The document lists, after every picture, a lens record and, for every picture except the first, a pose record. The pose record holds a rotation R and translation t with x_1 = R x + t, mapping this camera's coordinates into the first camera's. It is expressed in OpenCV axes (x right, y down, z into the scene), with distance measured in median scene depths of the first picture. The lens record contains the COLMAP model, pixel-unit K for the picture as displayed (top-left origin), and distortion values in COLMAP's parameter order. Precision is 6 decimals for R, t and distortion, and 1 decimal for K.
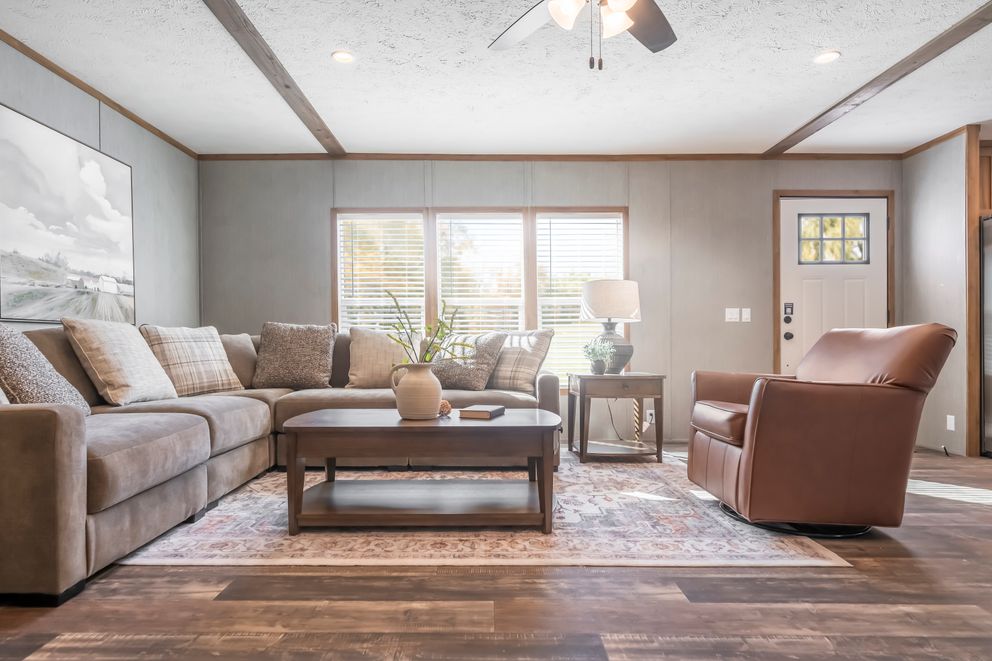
lens RADIAL K [[563.0, 0, 496.0], [0, 563.0, 330.5], [0, 0, 1]] dist [-0.001110, 0.001620]
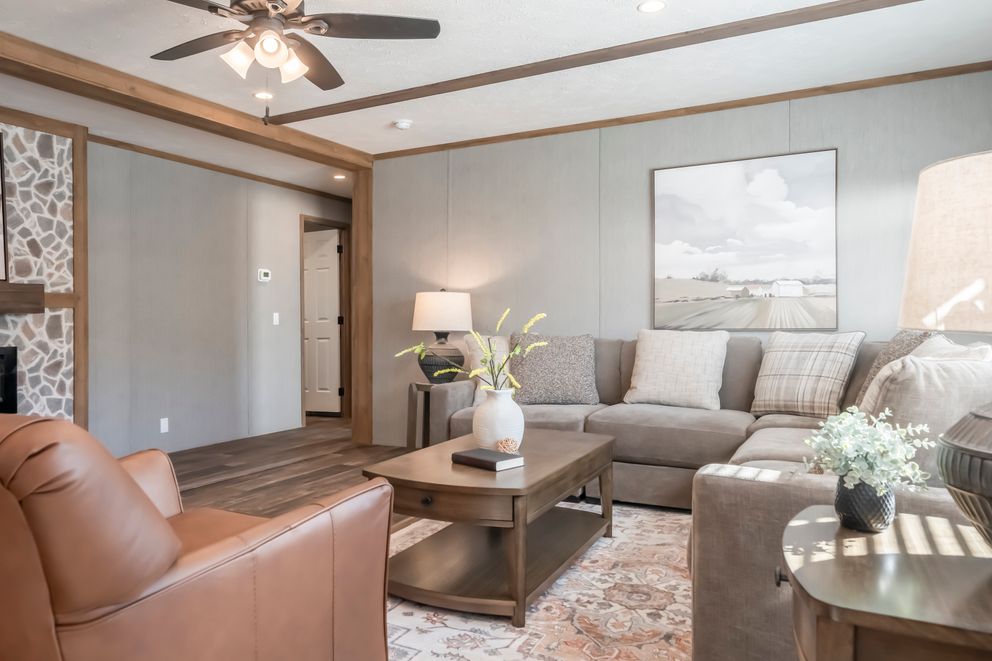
lens RADIAL K [[674.5, 0, 463.7], [0, 674.5, 311.5], [0, 0, 1]] dist [-0.005130, -0.001217]
pose [[-0.490057, -0.008783, -0.871646, 0.593726], [0.024135, 0.999429, -0.023640, -0.027920], [0.871356, -0.032623, -0.489565, 1.079481]]
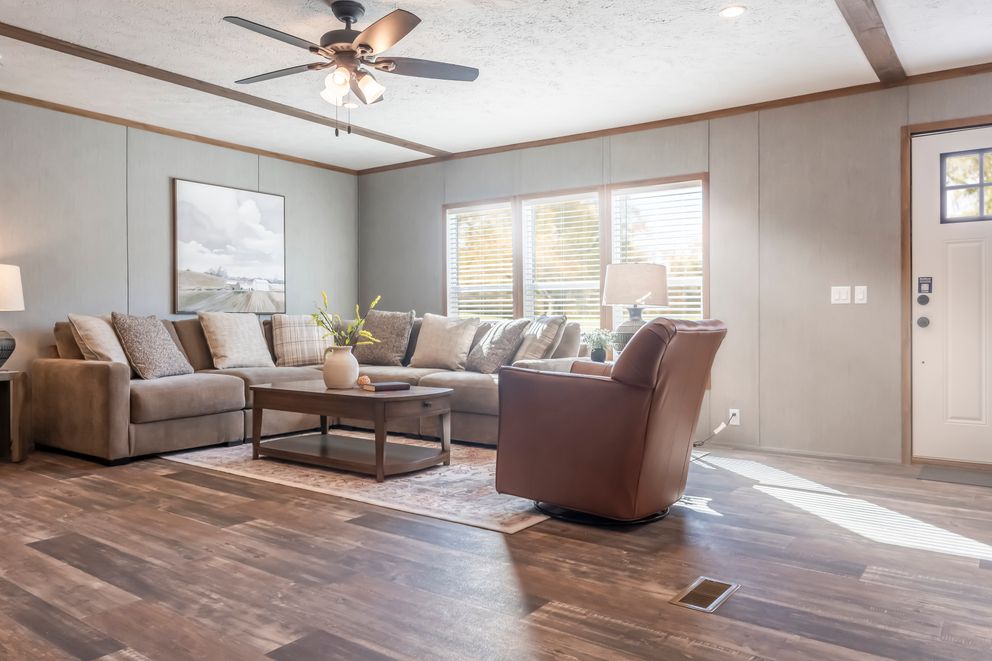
lens RADIAL K [[709.0, 0, 494.0], [0, 709.0, 294.1], [0, 0, 1]] dist [-0.001902, -0.004886]
pose [[0.815476, -0.018452, -0.578497, 0.808234], [0.010055, 0.999793, -0.017715, -0.021838], [0.578704, 0.008629, 0.815492, -0.106293]]
